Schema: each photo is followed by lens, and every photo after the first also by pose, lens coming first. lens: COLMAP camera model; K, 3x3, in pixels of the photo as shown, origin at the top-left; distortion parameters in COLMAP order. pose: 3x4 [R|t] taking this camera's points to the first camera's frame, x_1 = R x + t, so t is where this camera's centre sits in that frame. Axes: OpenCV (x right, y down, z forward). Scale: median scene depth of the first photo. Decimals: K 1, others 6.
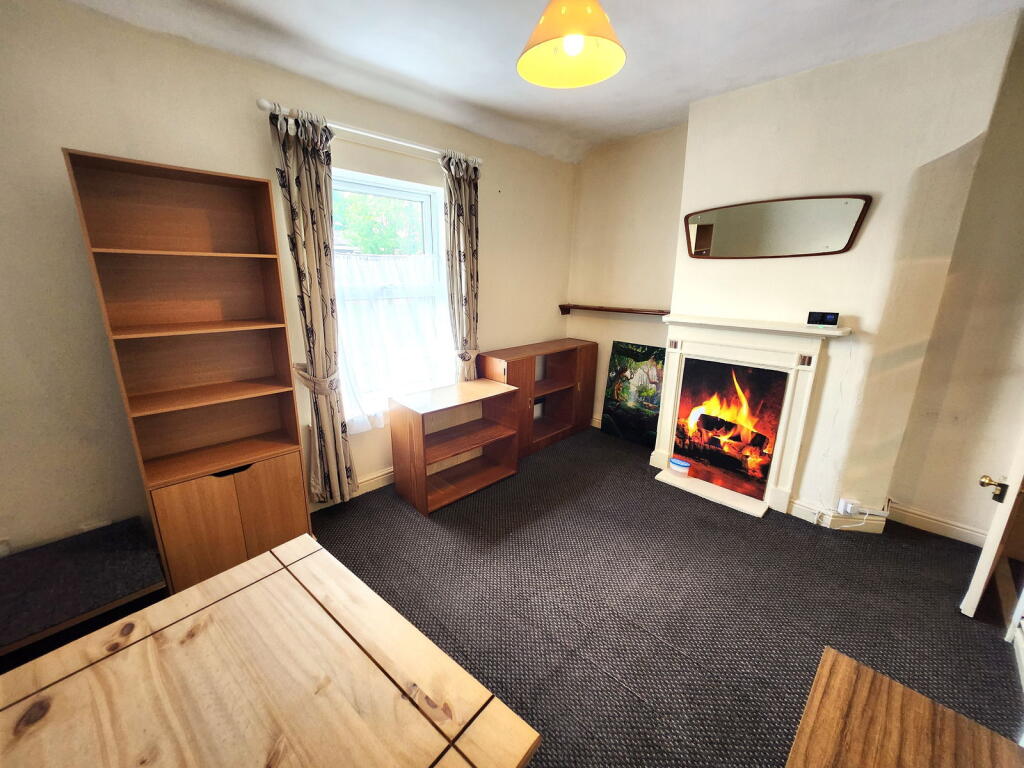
lens RADIAL K [[410.9, 0, 505.4], [0, 410.9, 381.7], [0, 0, 1]] dist [0.002164, -0.000198]
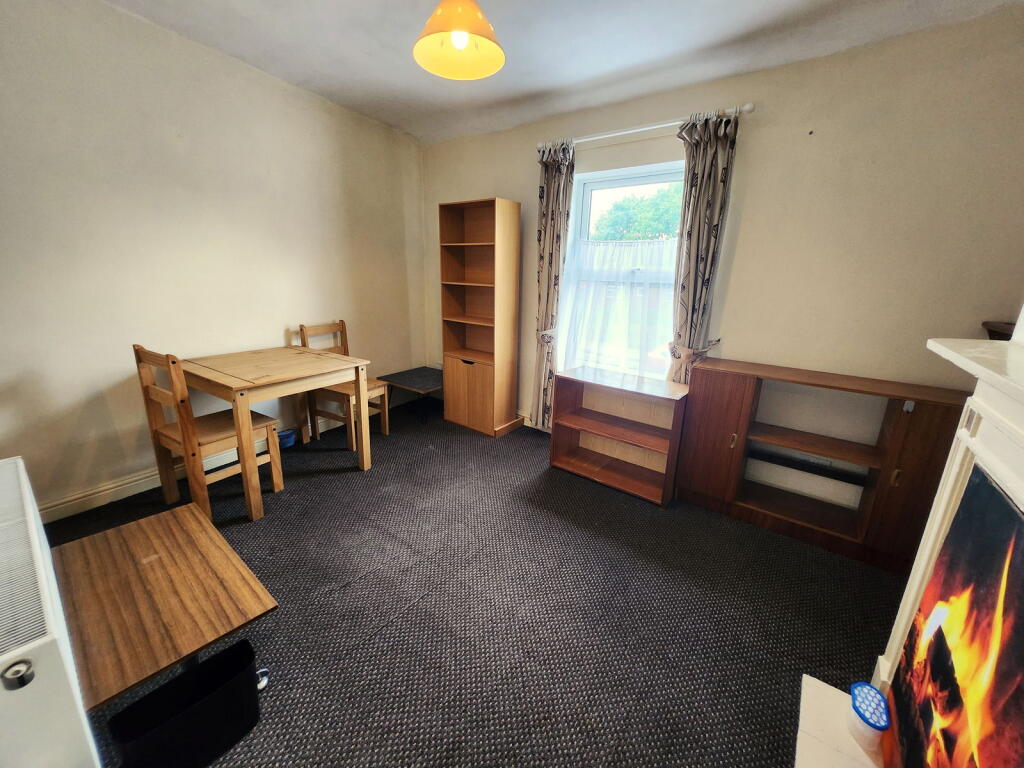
lens RADIAL K [[410.9, 0, 505.4], [0, 410.9, 381.7], [0, 0, 1]] dist [0.002164, -0.000198]
pose [[0.113002, 0.248476, -0.962024, 1.079205], [-0.281987, 0.936434, 0.208744, -0.125870], [0.952740, 0.247690, 0.175886, 0.799583]]
